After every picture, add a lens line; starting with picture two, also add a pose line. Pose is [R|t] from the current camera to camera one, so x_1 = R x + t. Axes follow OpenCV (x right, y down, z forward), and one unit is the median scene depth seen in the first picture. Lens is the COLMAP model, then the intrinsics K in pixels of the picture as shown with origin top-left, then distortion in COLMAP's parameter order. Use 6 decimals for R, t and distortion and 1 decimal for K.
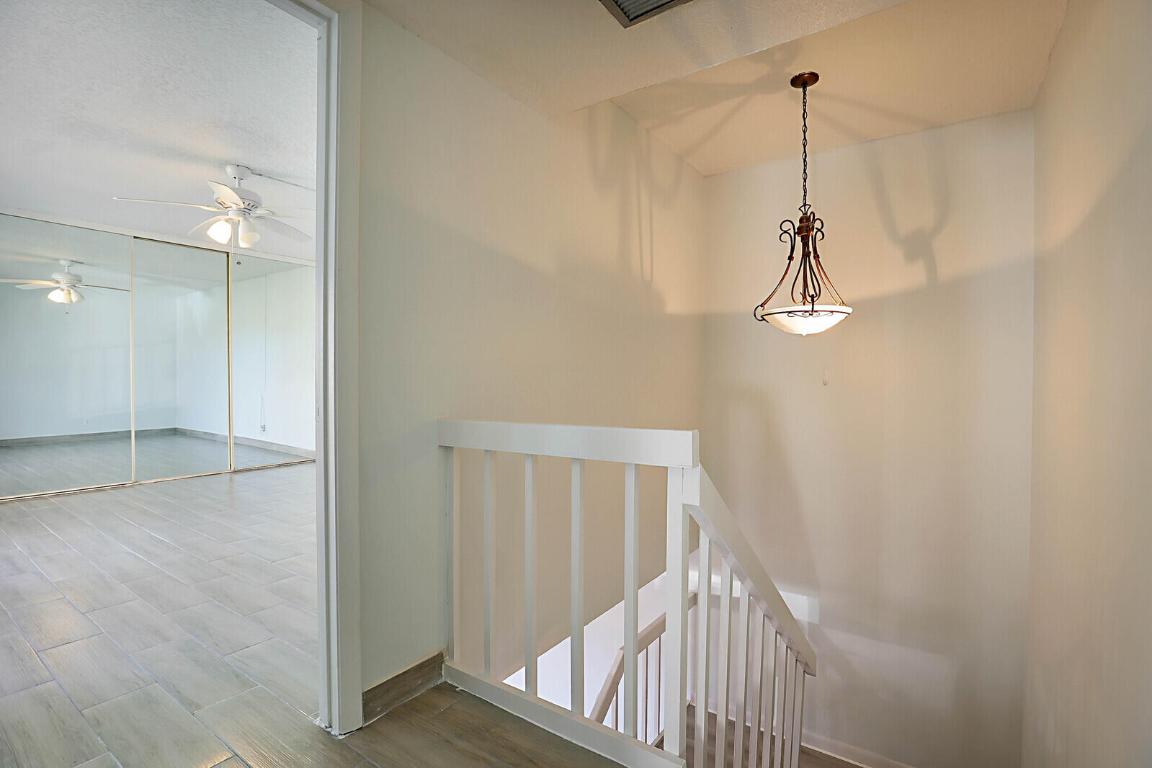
lens RADIAL K [[536.1, 0, 577.9], [0, 536.1, 387.6], [0, 0, 1]] dist [-0.039434, 0.007286]
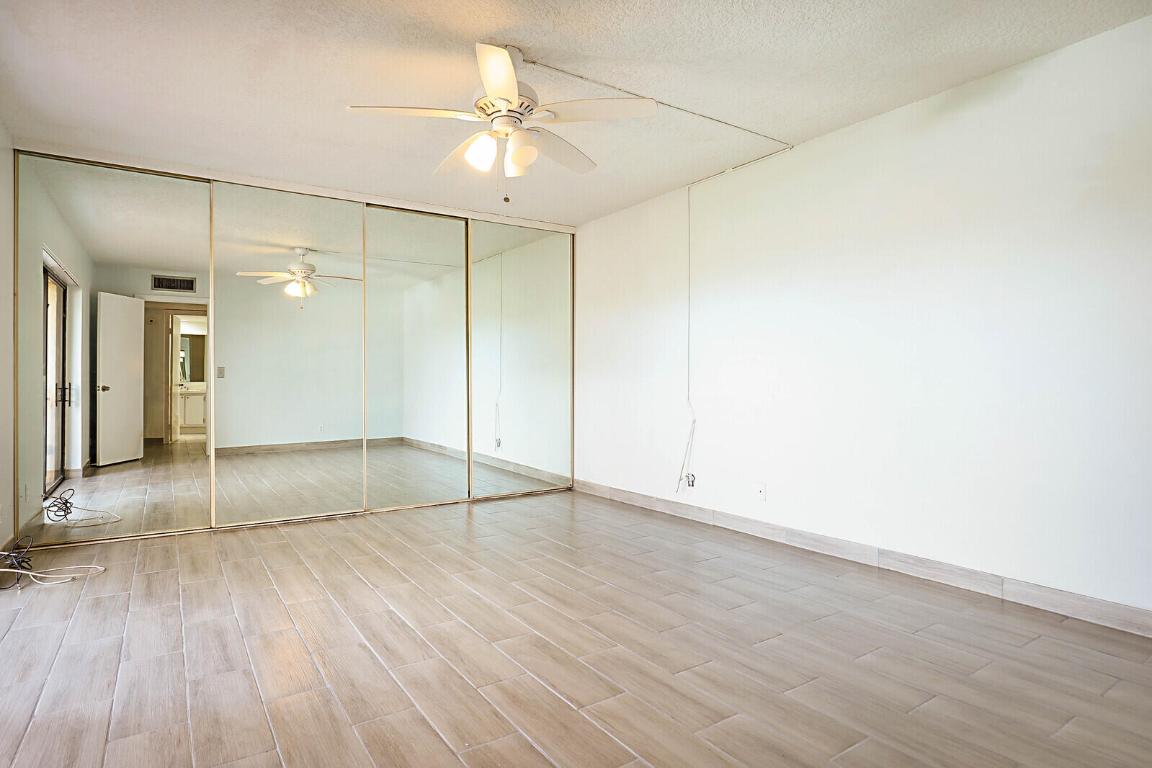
lens RADIAL K [[609.4, 0, 566.3], [0, 609.4, 383.3], [0, 0, 1]] dist [-0.026421, 0.000089]
pose [[0.929578, -0.004631, -0.368596, -0.193352], [-0.000806, 0.999893, -0.014595, -0.000476], [0.368624, 0.013864, 0.929475, 0.216680]]
